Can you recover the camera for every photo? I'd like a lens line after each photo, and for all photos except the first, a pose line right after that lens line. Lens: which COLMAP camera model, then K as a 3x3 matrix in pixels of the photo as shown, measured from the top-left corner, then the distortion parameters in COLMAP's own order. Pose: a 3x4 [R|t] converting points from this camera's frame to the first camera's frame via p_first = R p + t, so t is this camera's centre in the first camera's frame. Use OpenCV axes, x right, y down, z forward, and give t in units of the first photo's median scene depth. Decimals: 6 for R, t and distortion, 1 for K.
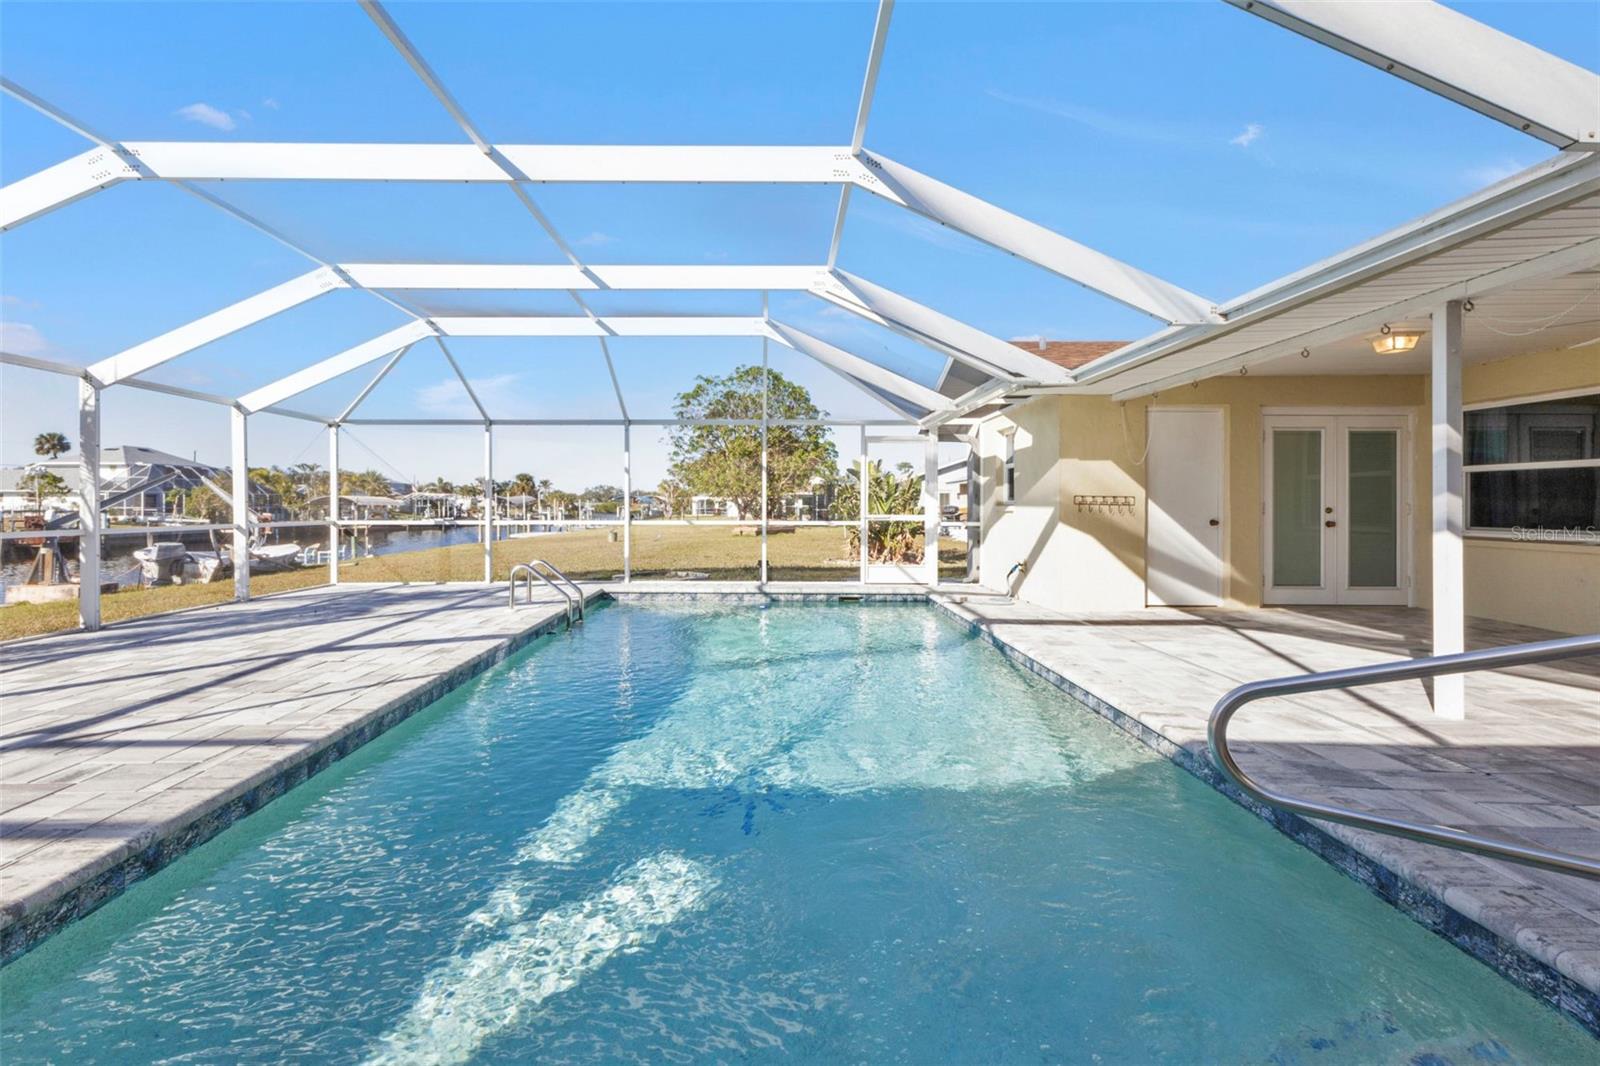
lens RADIAL K [[692.9, 0, 777.1], [0, 692.9, 512.5], [0, 0, 1]] dist [0.006306, 0.000416]
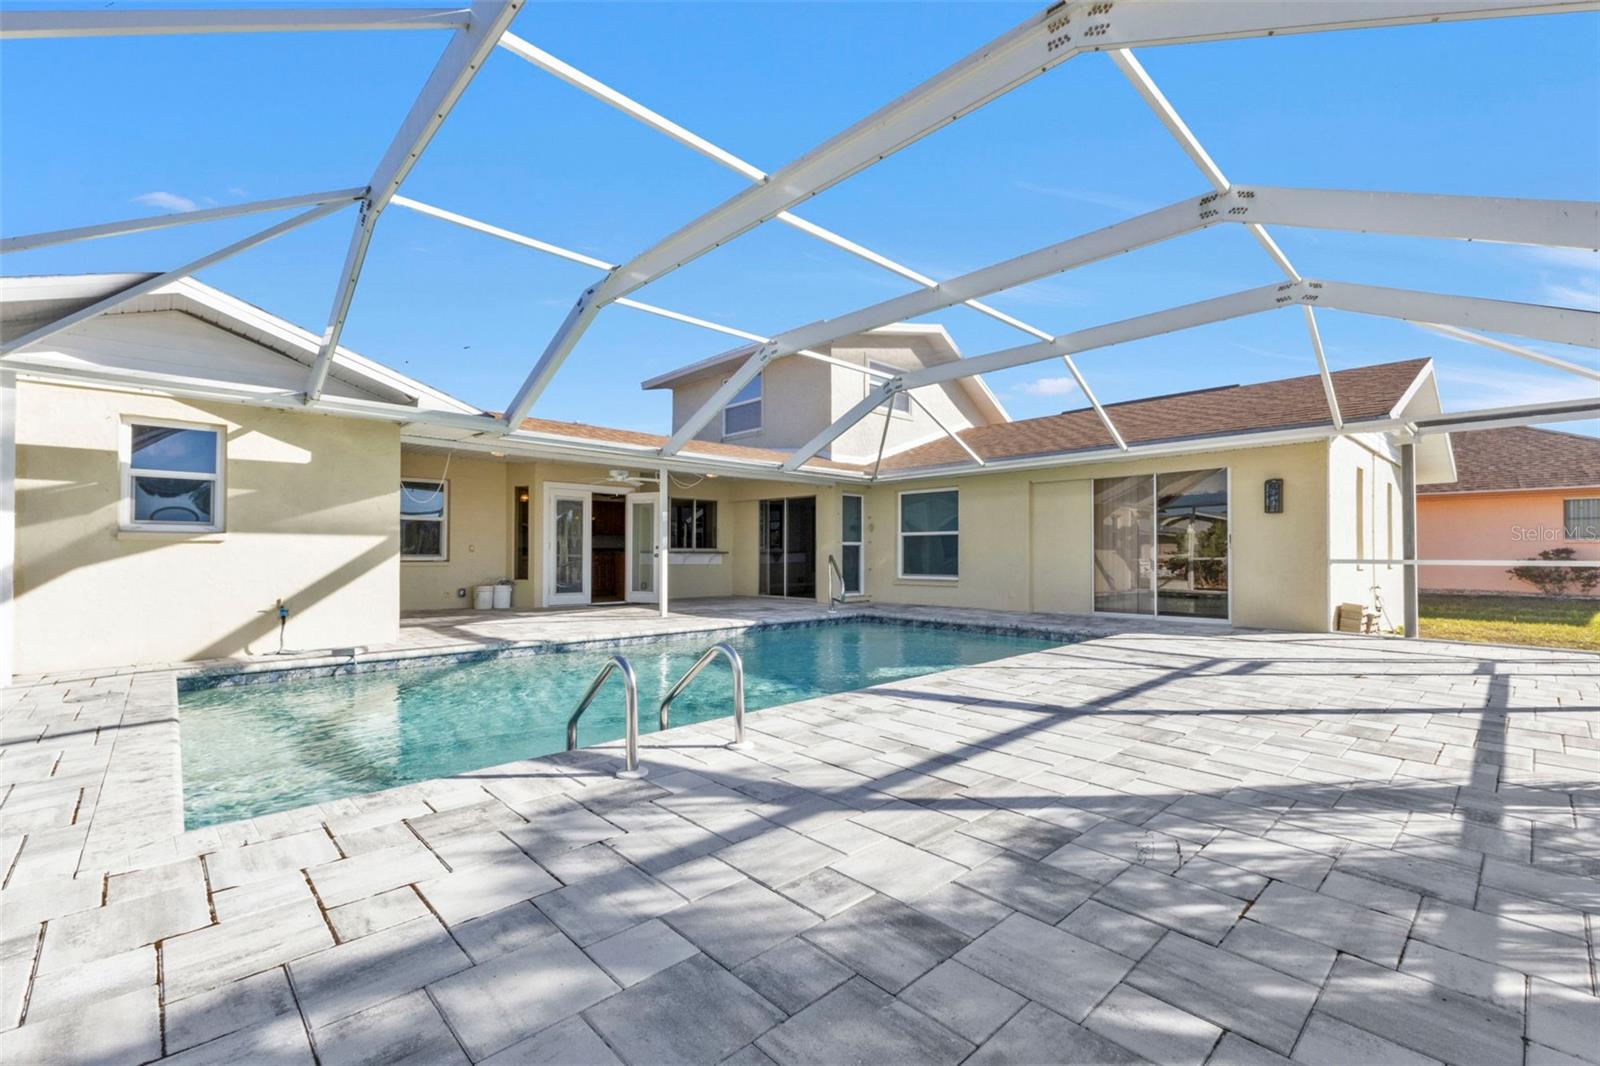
lens RADIAL K [[692.9, 0, 807.0], [0, 692.9, 557.0], [0, 0, 1]] dist [0.006306, 0.000416]
pose [[-0.688526, -0.005989, 0.725187, -0.590758], [0.005069, 0.999902, 0.013070, 0.008308], [-0.725194, 0.012675, -0.688428, 1.011662]]
